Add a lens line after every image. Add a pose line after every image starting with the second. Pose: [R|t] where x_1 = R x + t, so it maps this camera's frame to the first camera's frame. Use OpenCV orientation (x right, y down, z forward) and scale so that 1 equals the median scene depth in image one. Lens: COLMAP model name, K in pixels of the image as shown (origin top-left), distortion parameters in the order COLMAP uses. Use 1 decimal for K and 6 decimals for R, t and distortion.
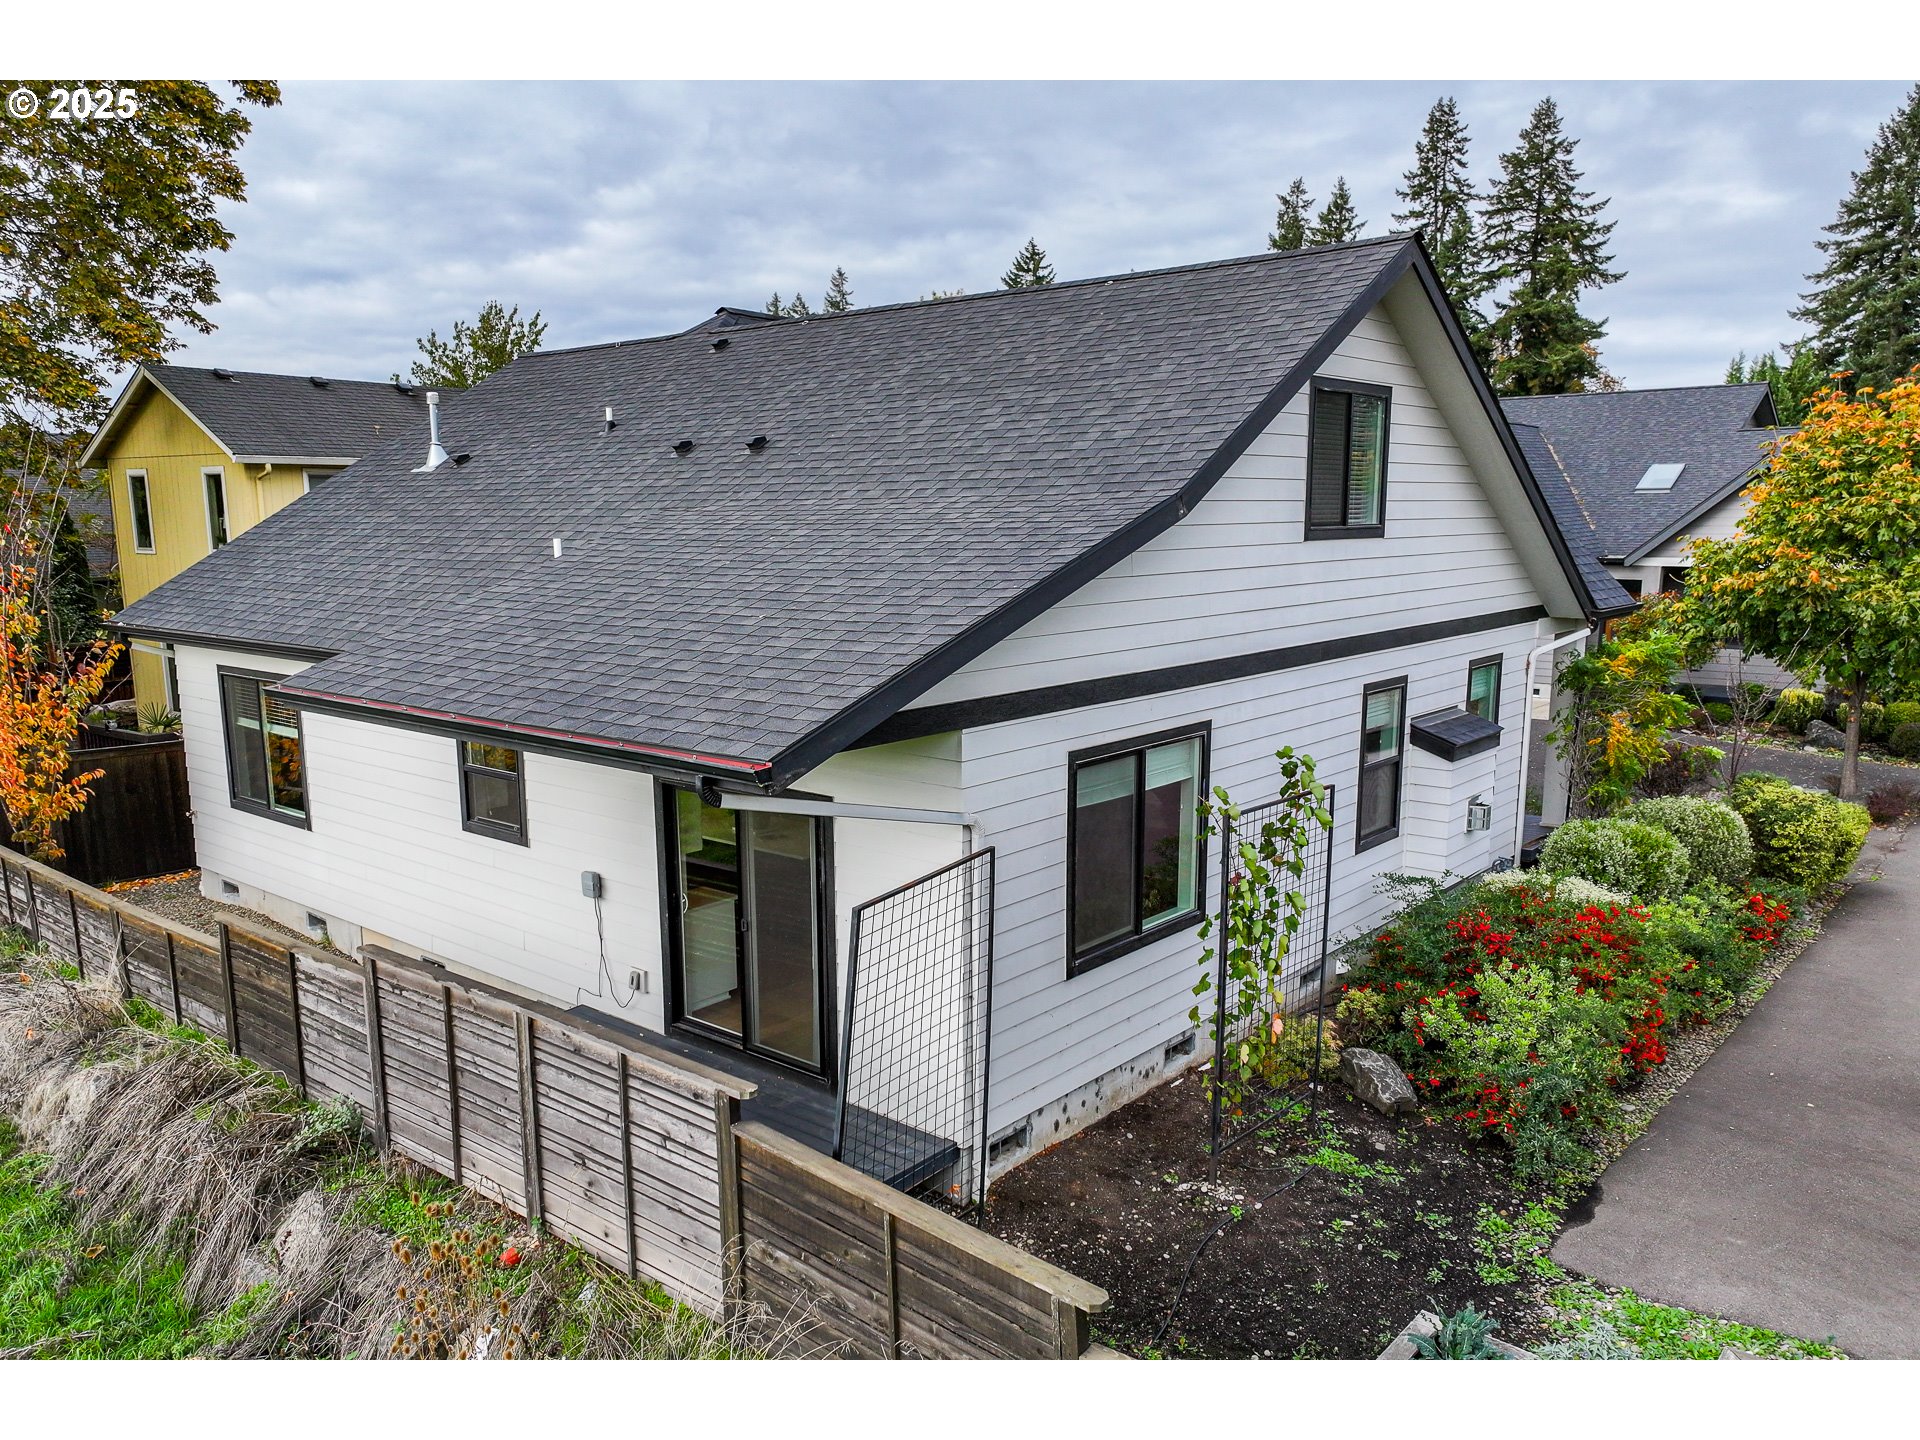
lens RADIAL K [[1402.5, 0, 995.9], [0, 1402.5, 737.6], [0, 0, 1]] dist [0.005938, 0.001012]
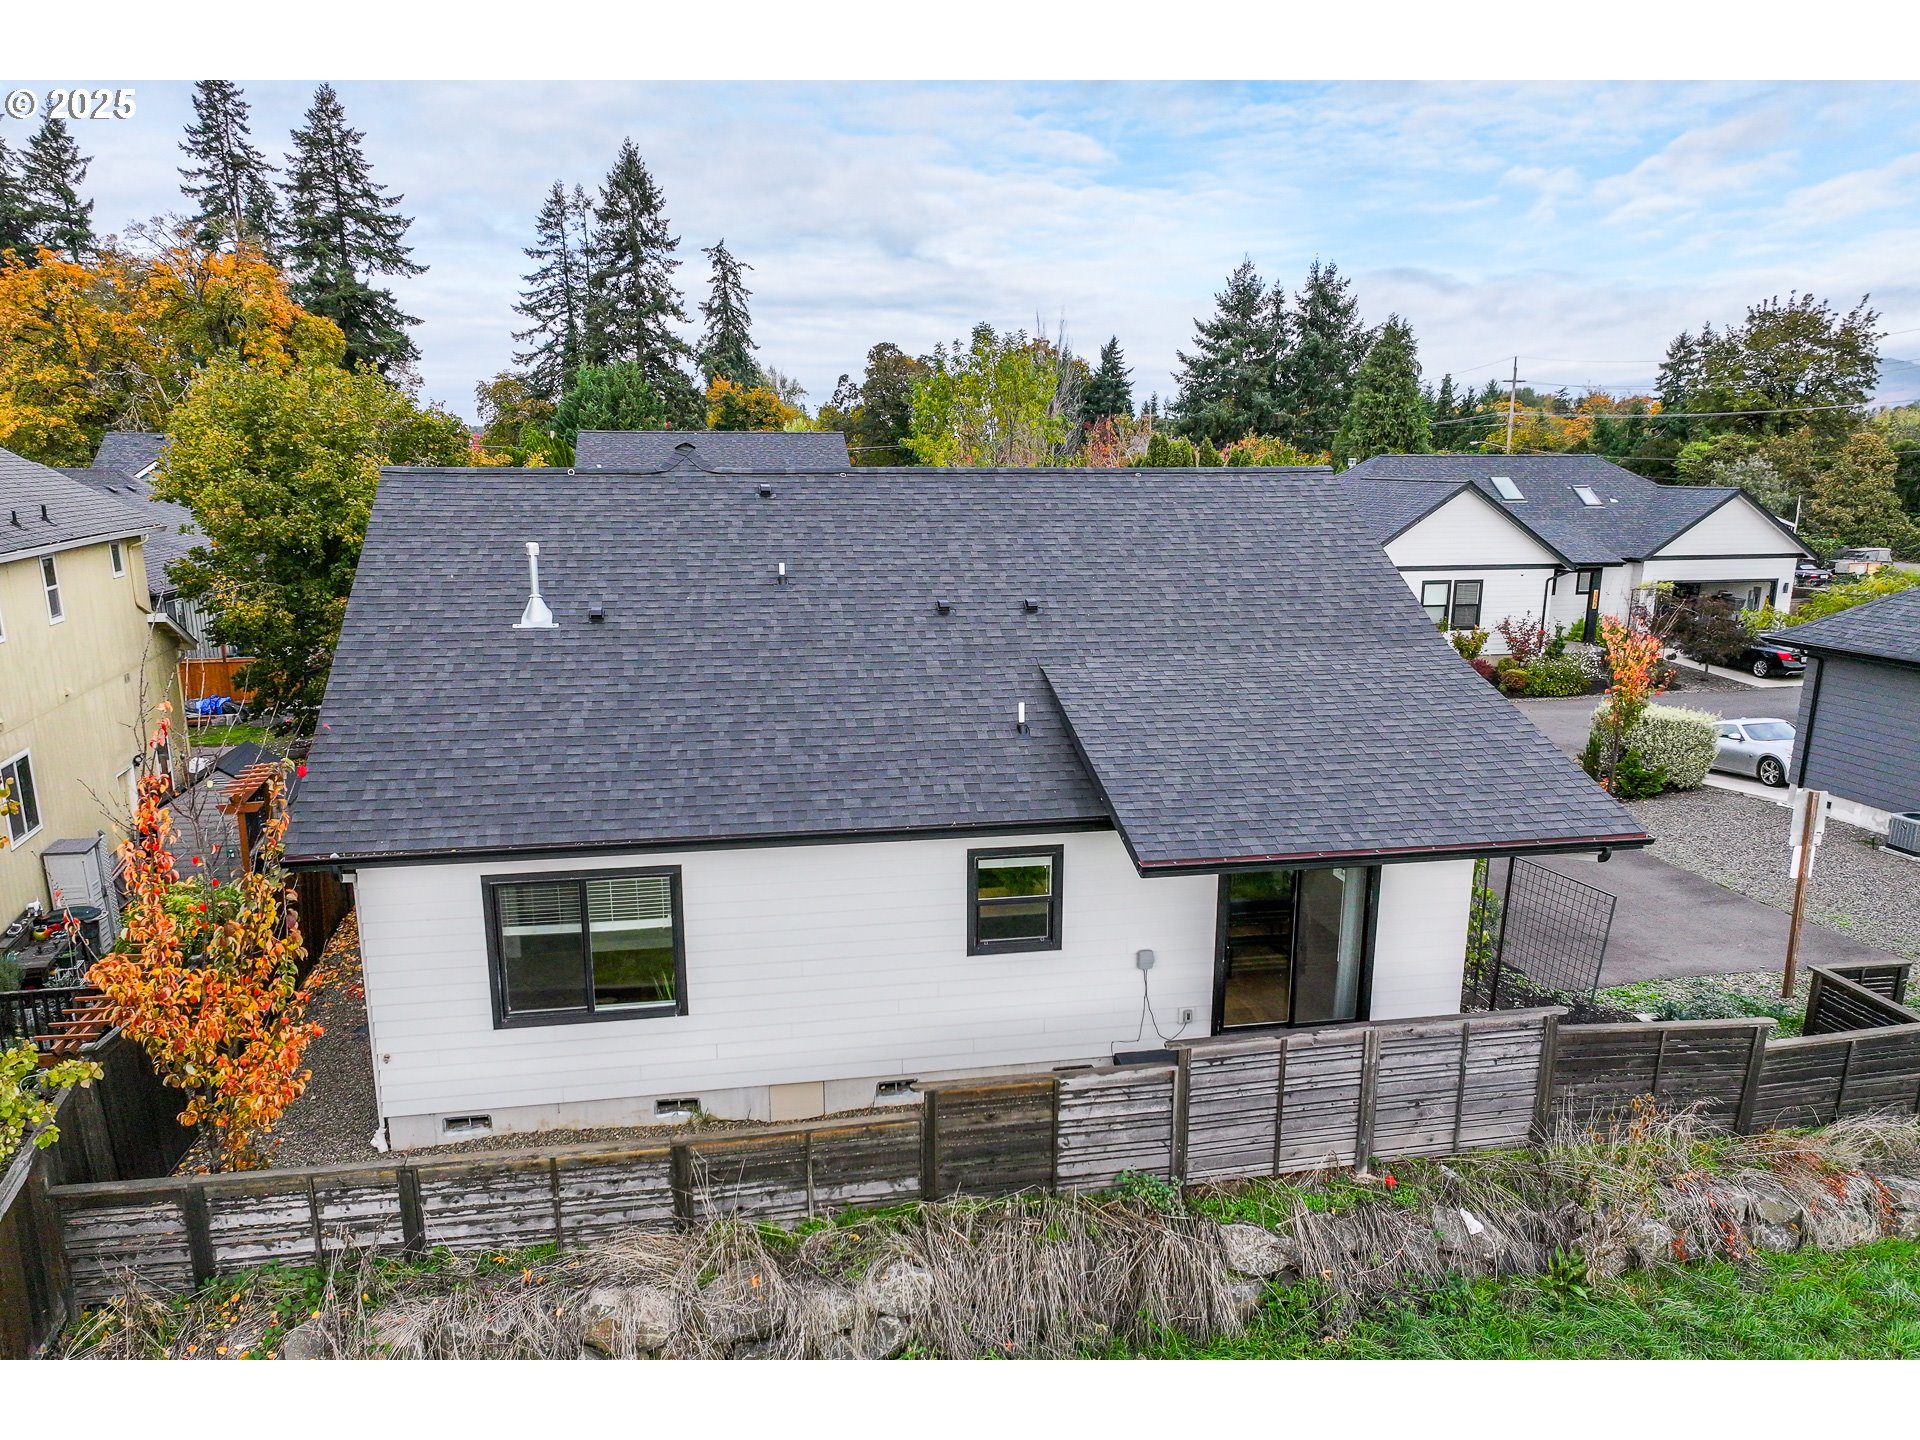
lens RADIAL K [[1294.0, 0, 960.0], [0, 1294.0, 720.0], [0, 0, 1]] dist [0.003462, 0.005078]
pose [[0.623142, -0.140249, 0.769431, -0.127182], [0.107365, 0.989816, 0.093468, -0.024937], [-0.774704, 0.024366, 0.631854, 0.033013]]
